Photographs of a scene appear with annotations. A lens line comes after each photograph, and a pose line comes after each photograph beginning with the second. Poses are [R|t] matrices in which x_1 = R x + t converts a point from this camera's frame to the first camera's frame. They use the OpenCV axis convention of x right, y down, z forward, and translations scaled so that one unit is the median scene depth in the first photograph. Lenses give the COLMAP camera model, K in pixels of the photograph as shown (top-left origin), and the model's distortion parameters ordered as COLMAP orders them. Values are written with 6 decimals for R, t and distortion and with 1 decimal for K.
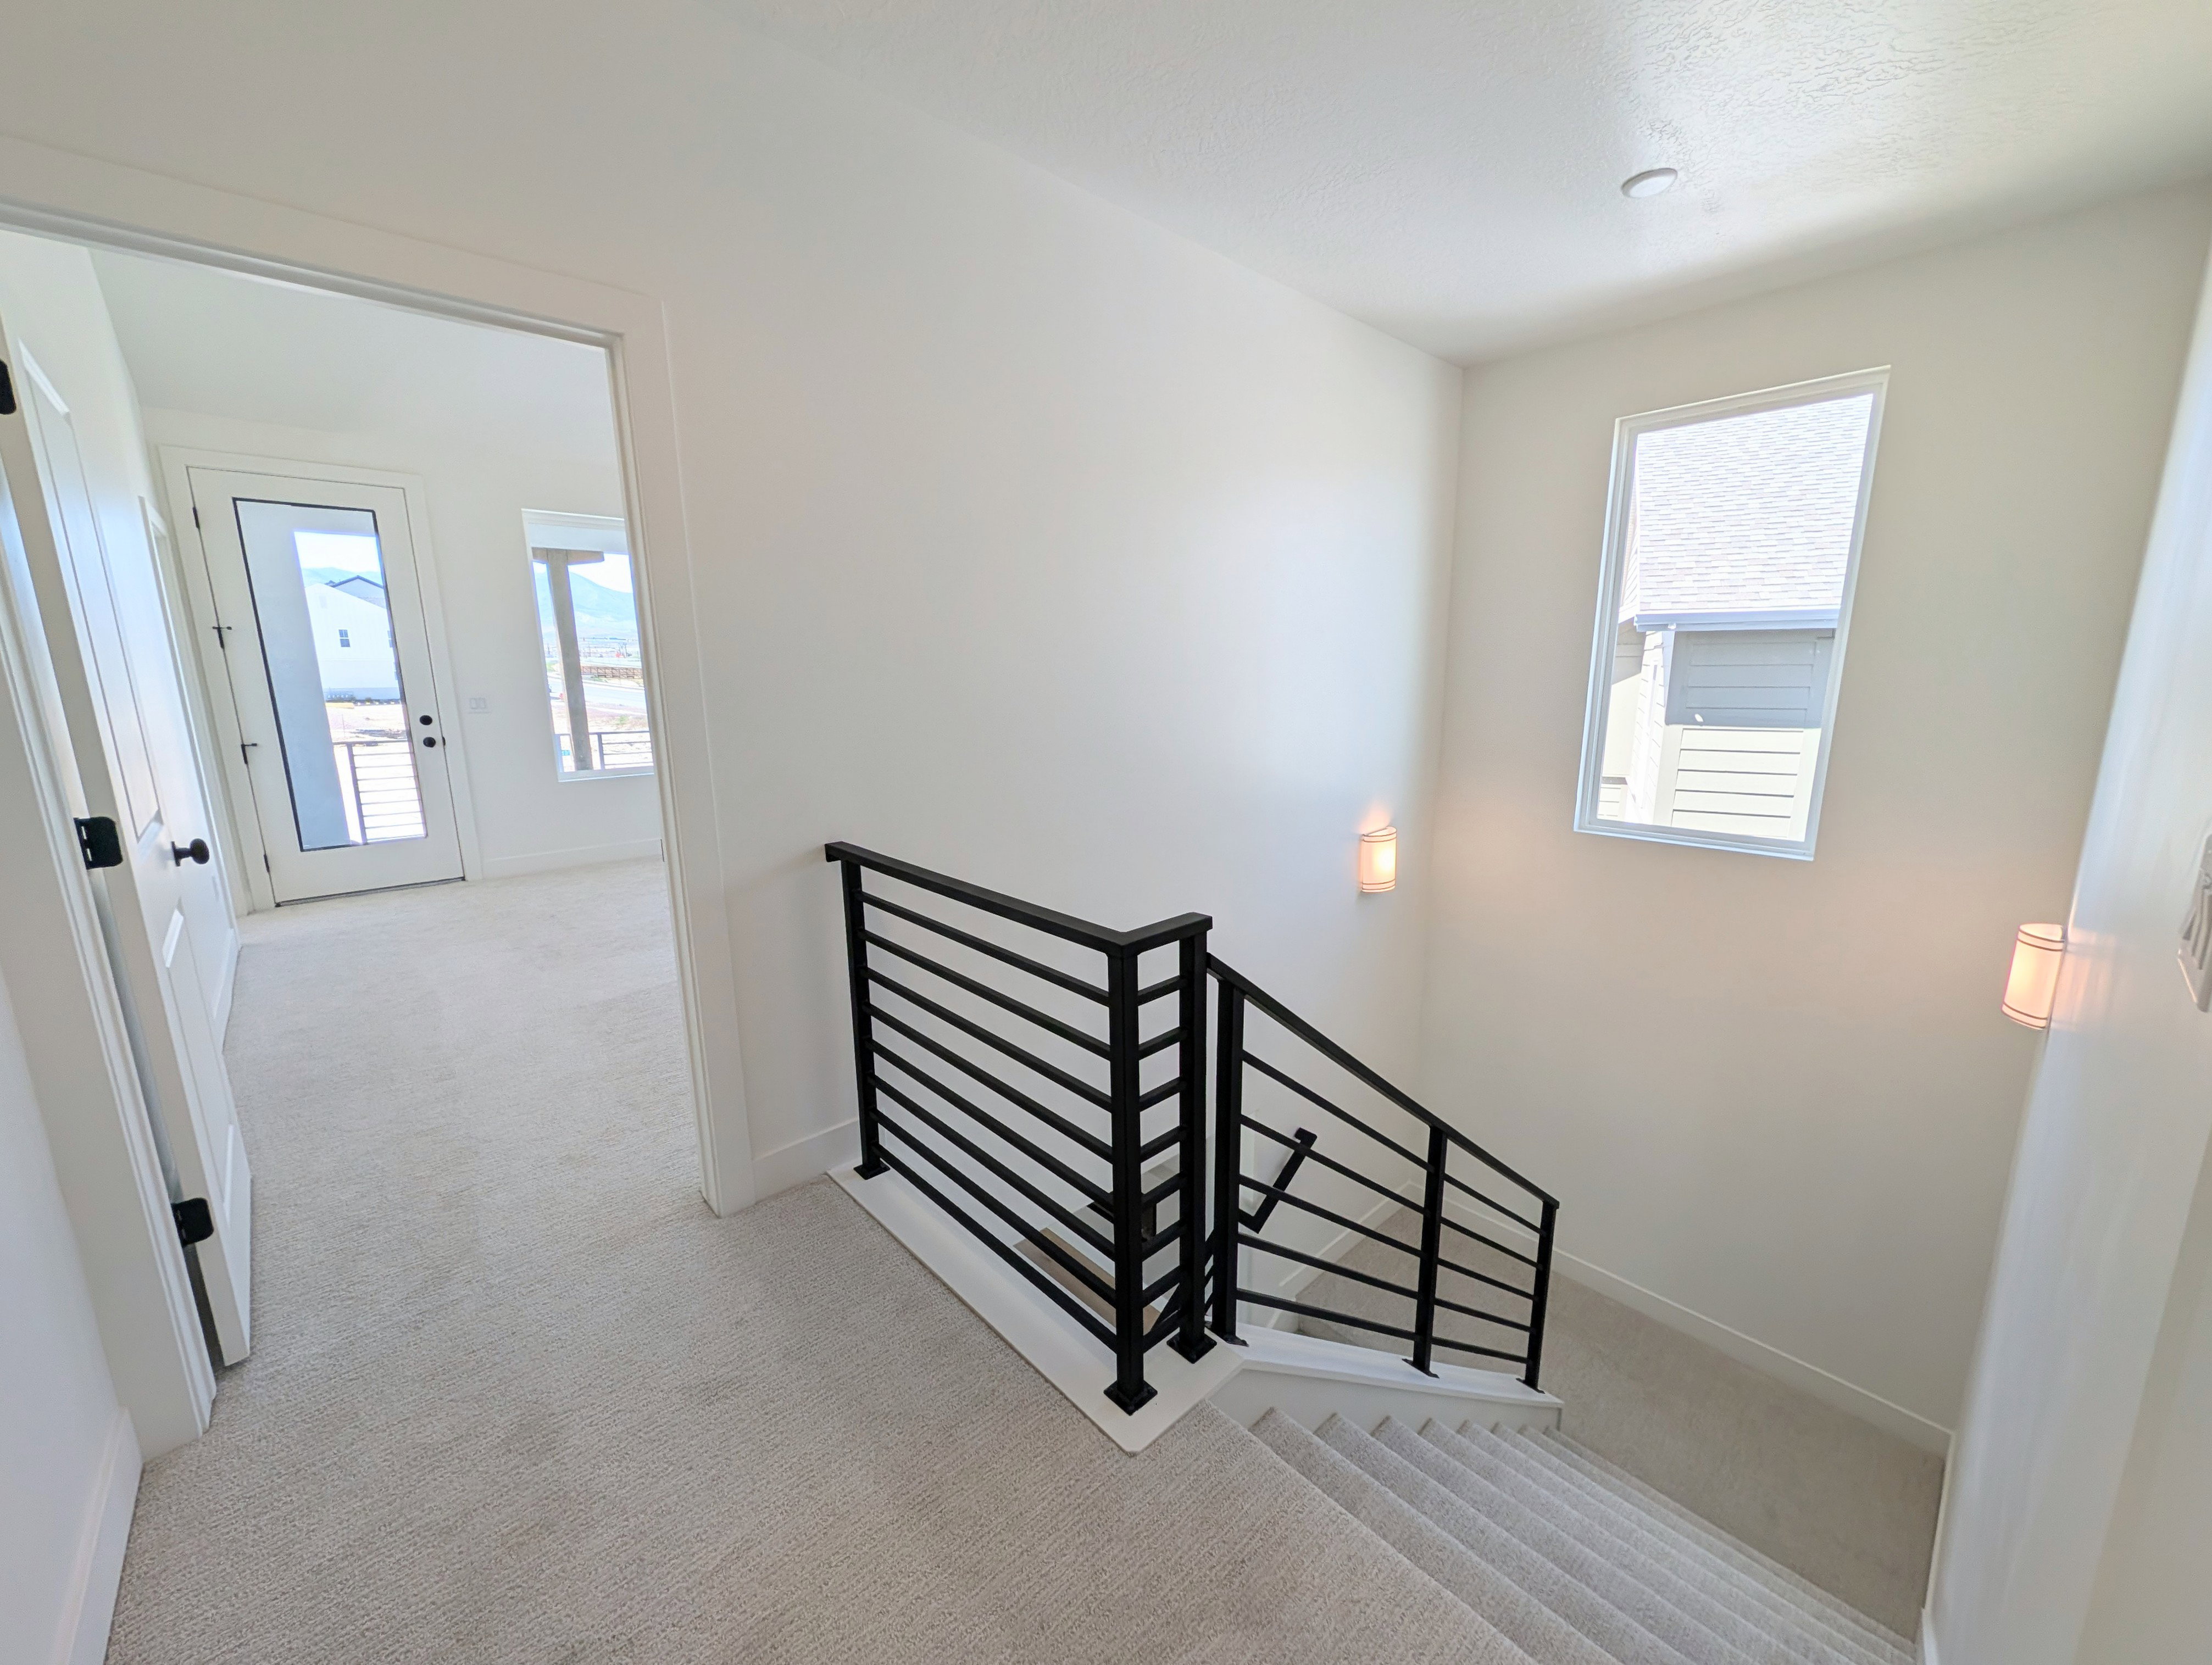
lens RADIAL K [[851.8, 0, 1056.9], [0, 851.8, 818.0], [0, 0, 1]] dist [-0.000982, 0.000418]
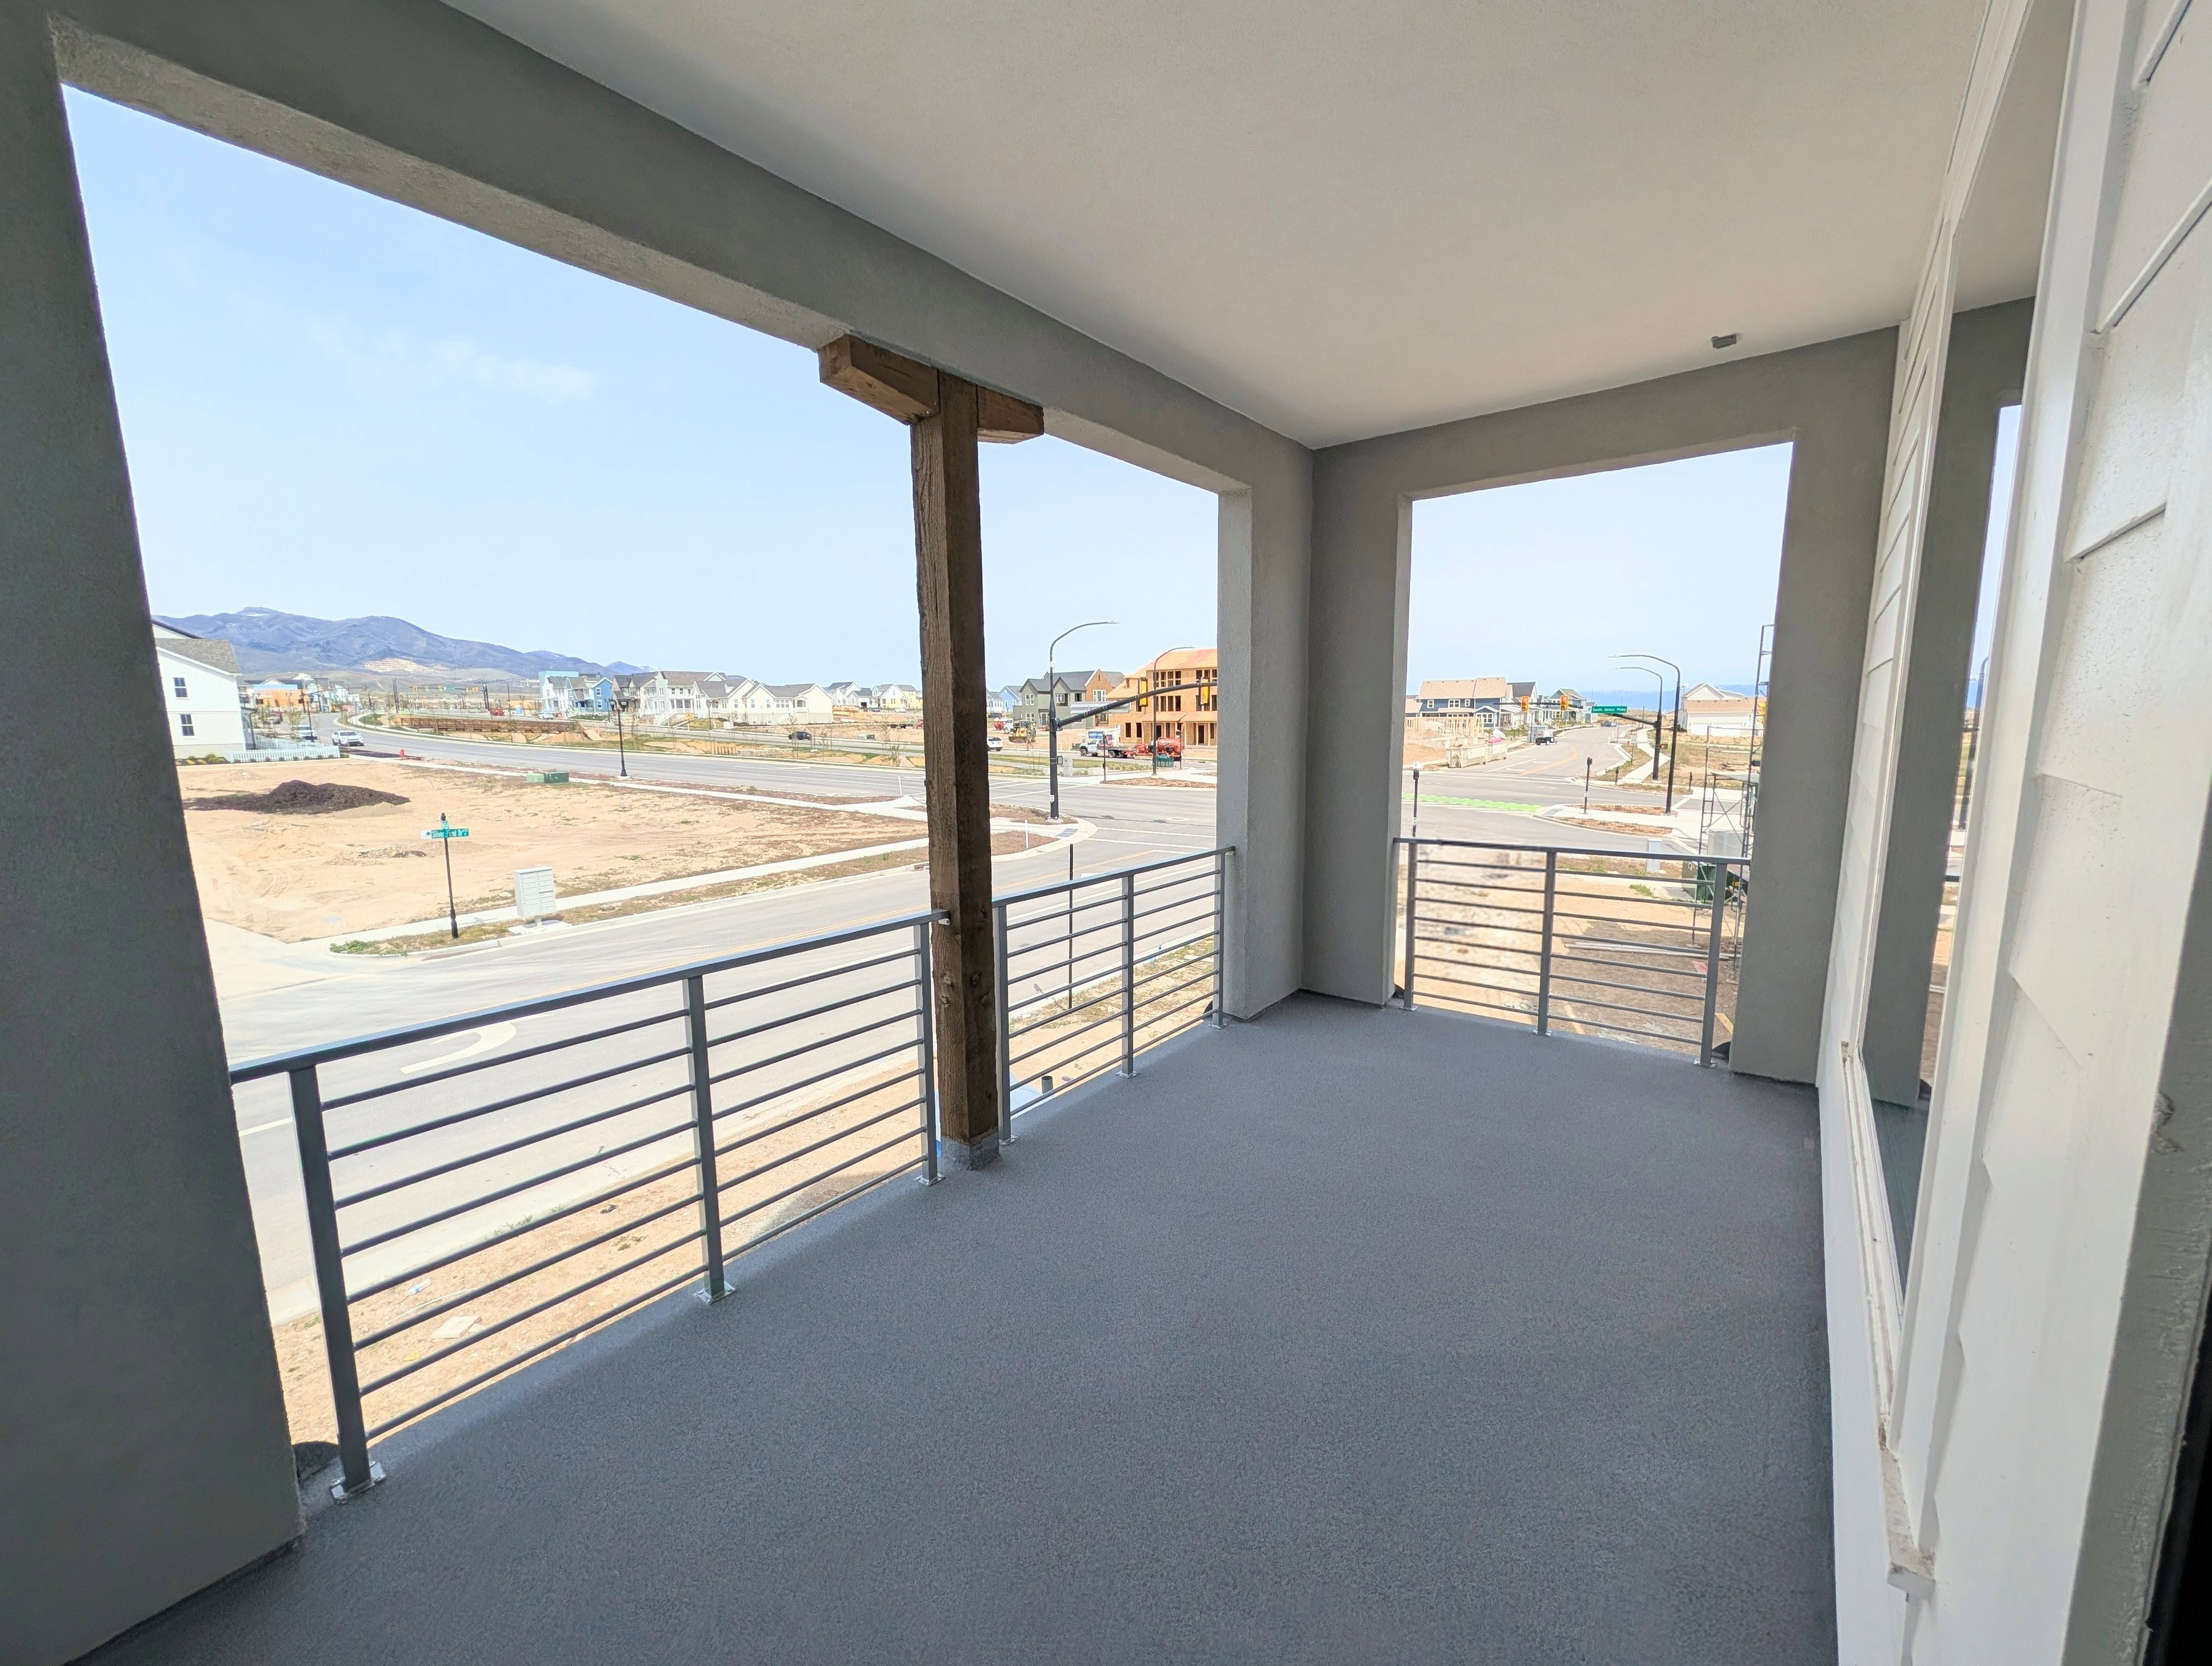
lens RADIAL K [[852.0, 0, 1096.1], [0, 852.0, 837.2], [0, 0, 1]] dist [-0.000982, 0.000418]
pose [[0.986430, -0.014881, 0.163504, -0.939890], [0.021580, 0.998995, -0.039278, -0.192099], [-0.162756, 0.042273, 0.985760, 1.053401]]
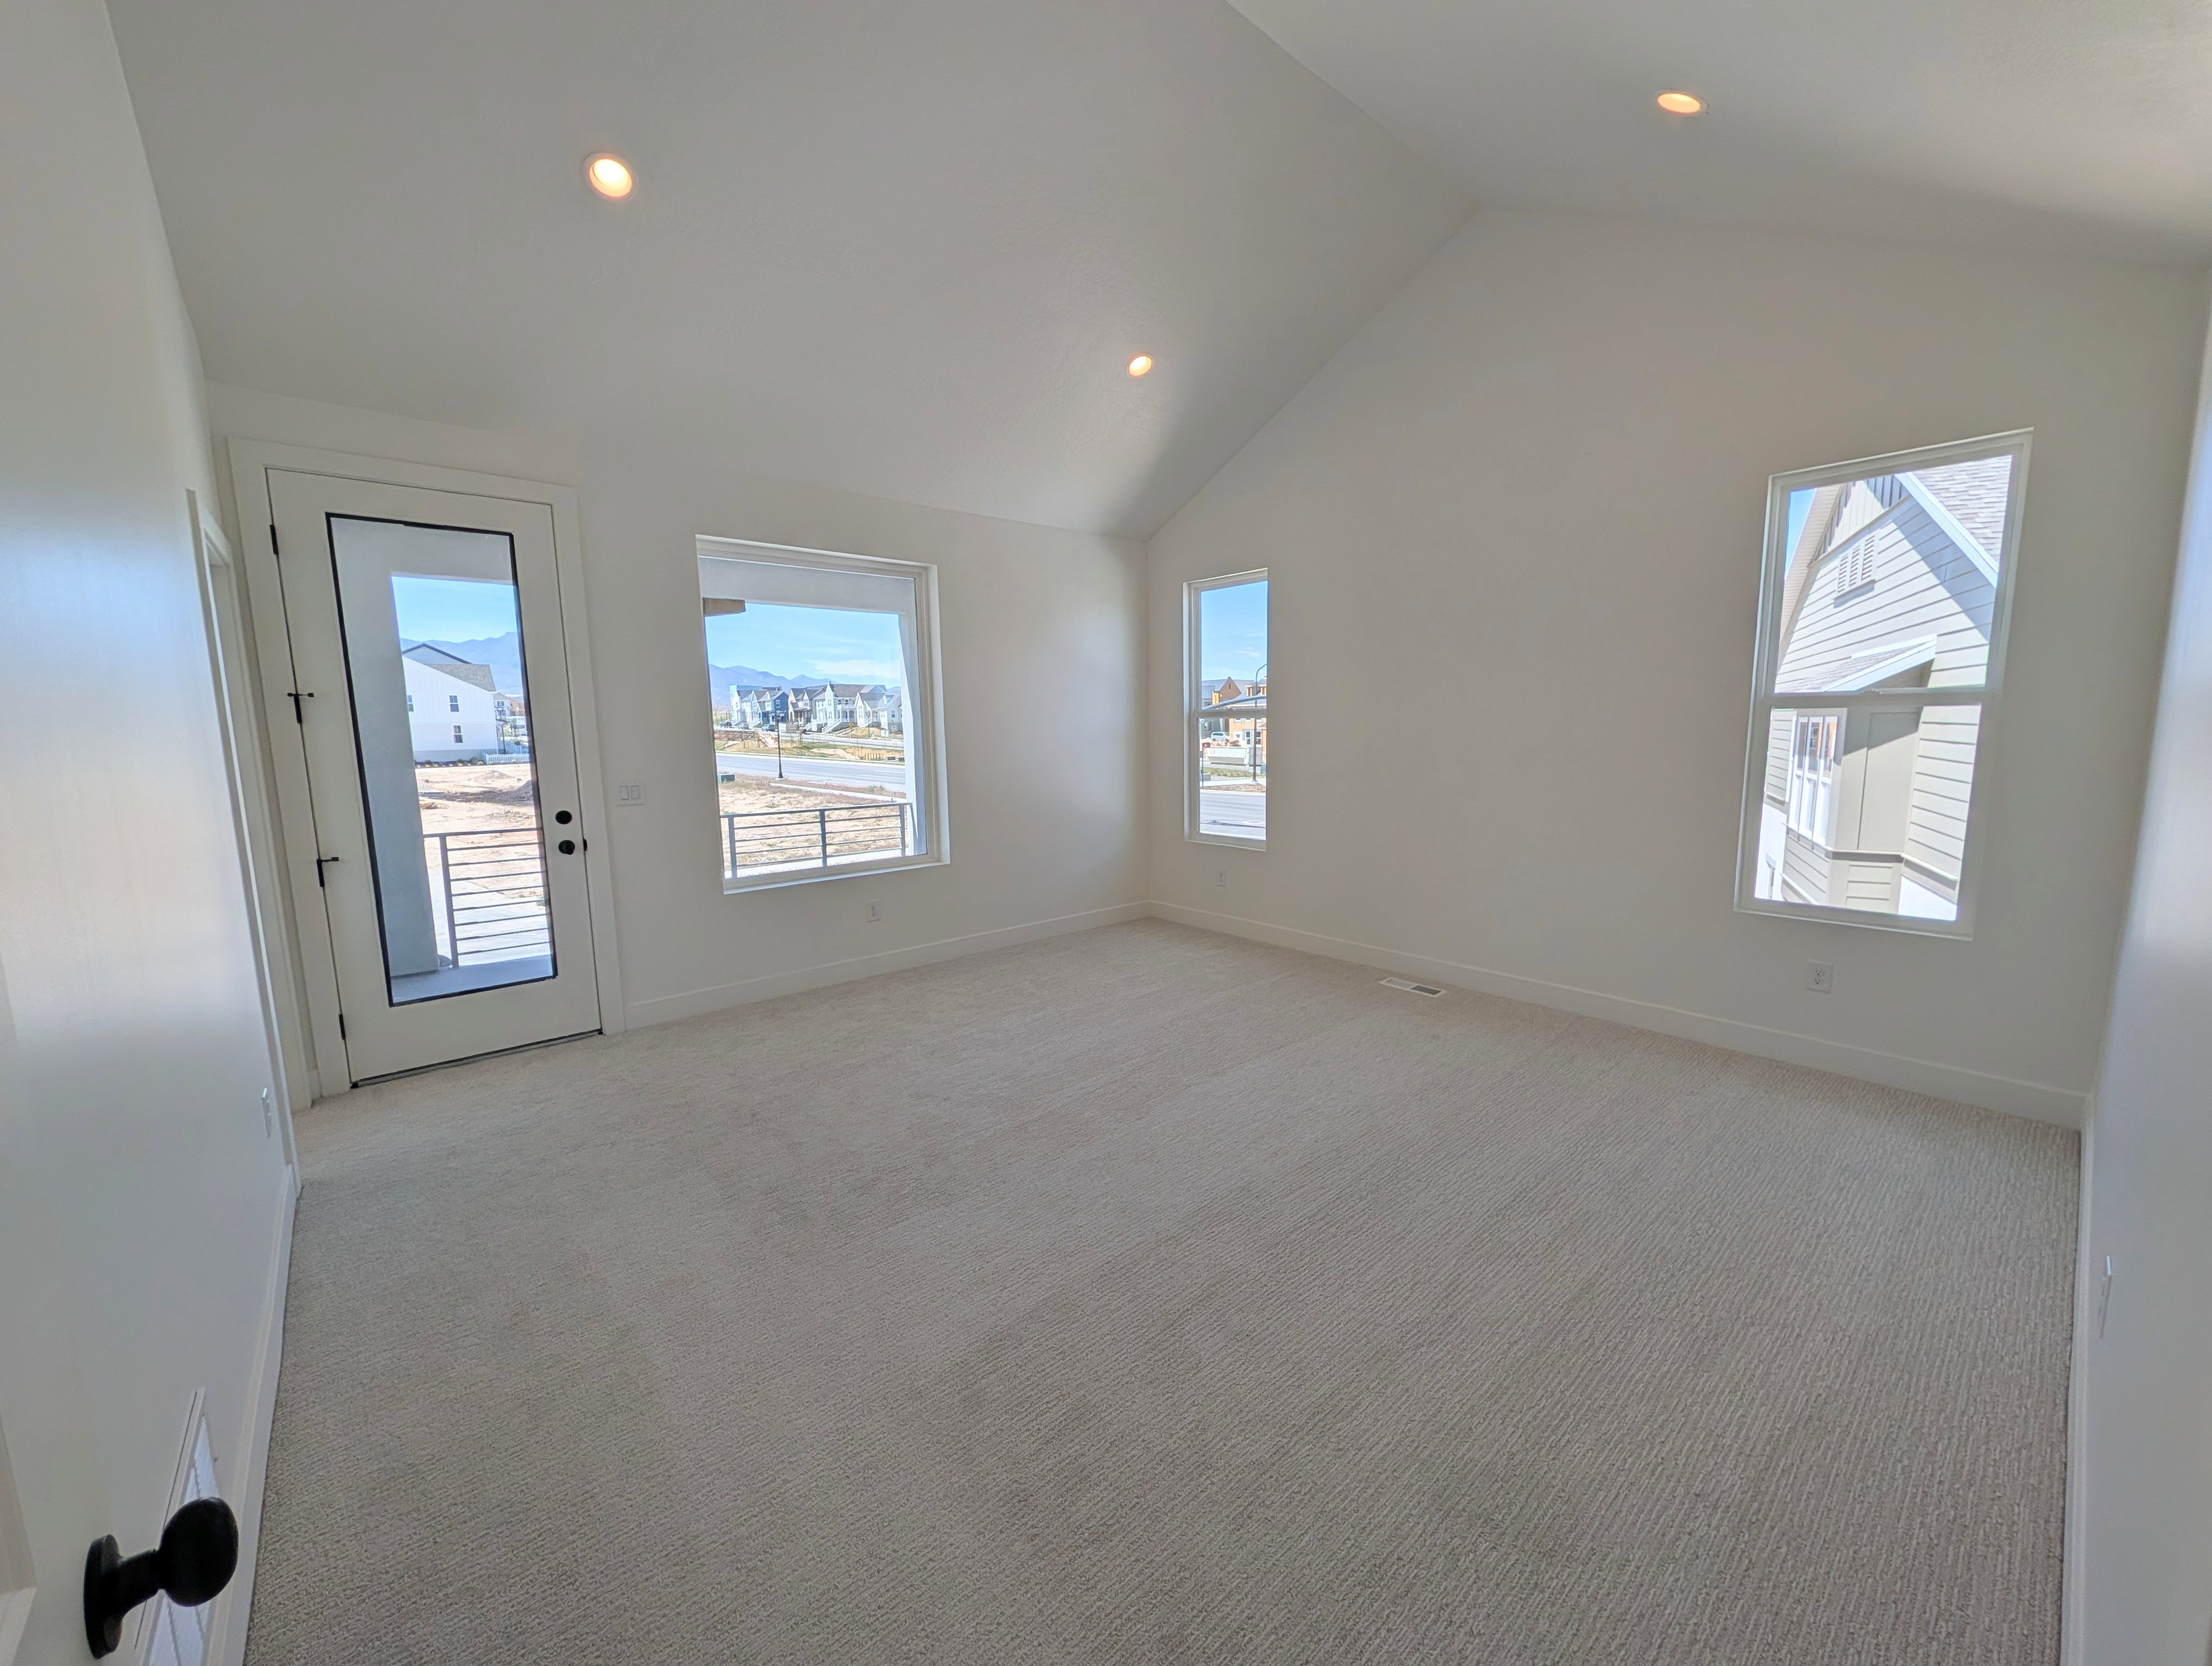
lens RADIAL K [[852.0, 0, 1100.0], [0, 852.0, 827.7], [0, 0, 1]] dist [-0.000982, 0.000418]
pose [[0.999961, 0.005542, -0.006848, -0.295932], [-0.005945, 0.998158, -0.060376, -0.070593], [0.006501, 0.060414, 0.998152, 0.290526]]
